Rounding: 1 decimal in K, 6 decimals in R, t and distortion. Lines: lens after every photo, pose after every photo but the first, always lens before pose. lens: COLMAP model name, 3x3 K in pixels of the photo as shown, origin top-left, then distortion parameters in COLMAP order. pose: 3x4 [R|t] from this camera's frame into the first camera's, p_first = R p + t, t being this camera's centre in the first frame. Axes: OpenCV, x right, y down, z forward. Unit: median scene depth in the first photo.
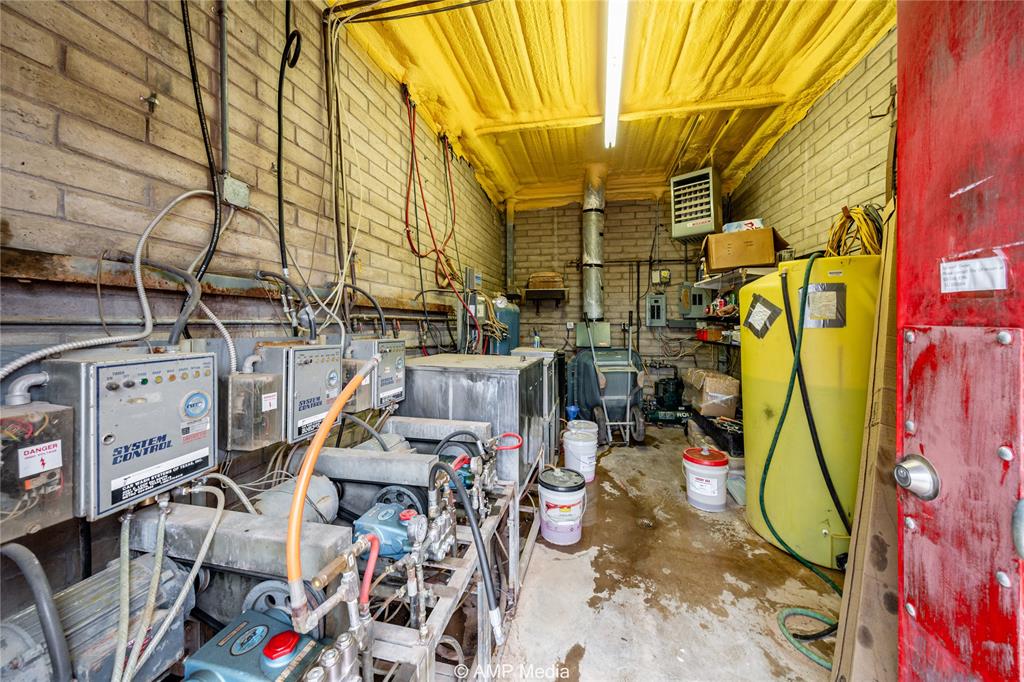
lens RADIAL K [[364.3, 0, 506.6], [0, 364.3, 318.4], [0, 0, 1]] dist [-0.006650, 0.000075]
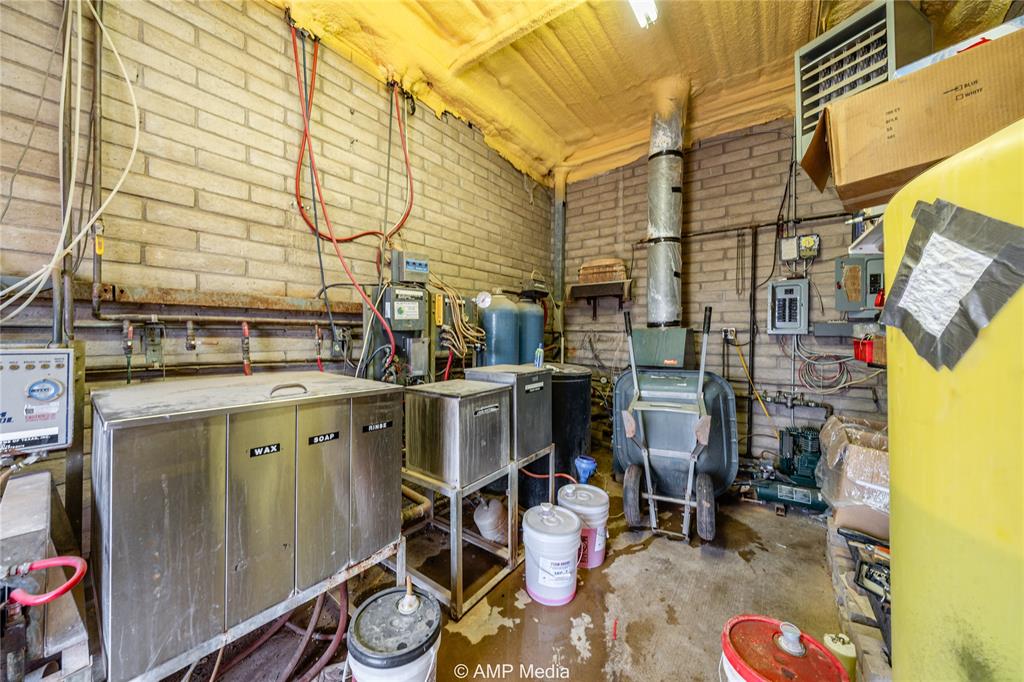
lens RADIAL K [[354.2, 0, 500.7], [0, 354.2, 338.2], [0, 0, 1]] dist [-0.006193, 0.000222]
pose [[0.904473, 0.001707, -0.426527, 0.235265], [0.008840, 0.999702, 0.022747, 0.011198], [0.426439, -0.024345, 0.904189, 0.291602]]
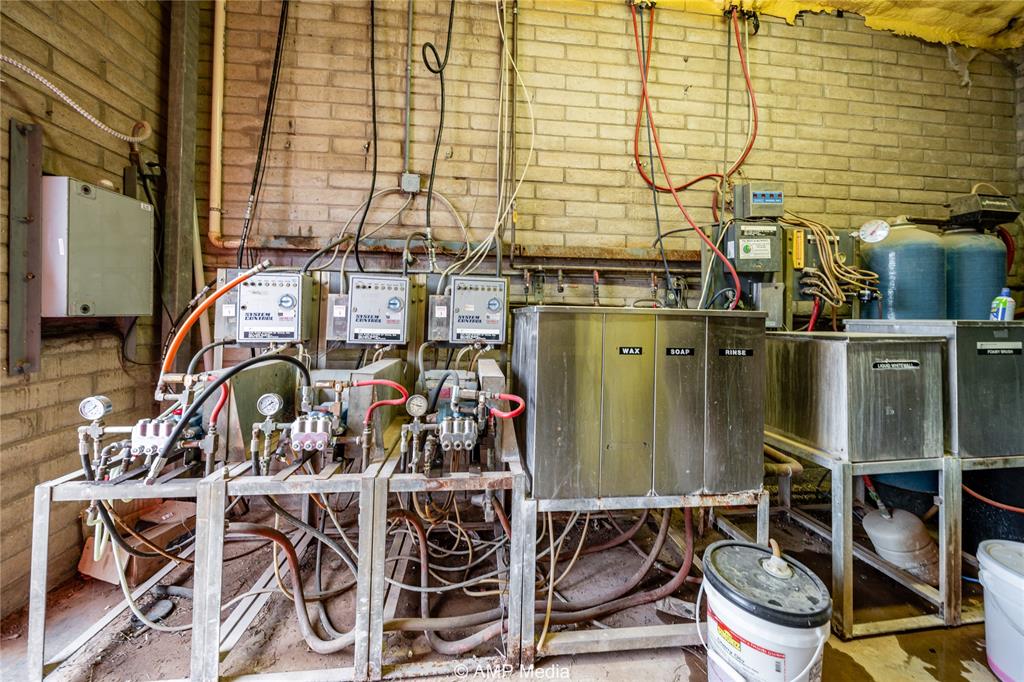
lens RADIAL K [[364.3, 0, 506.6], [0, 364.3, 318.4], [0, 0, 1]] dist [-0.006650, 0.000075]
pose [[0.332681, -0.016571, -0.942894, 0.219004], [0.001125, 0.999852, -0.017176, 0.065201], [0.943039, 0.004653, 0.332651, 0.261743]]
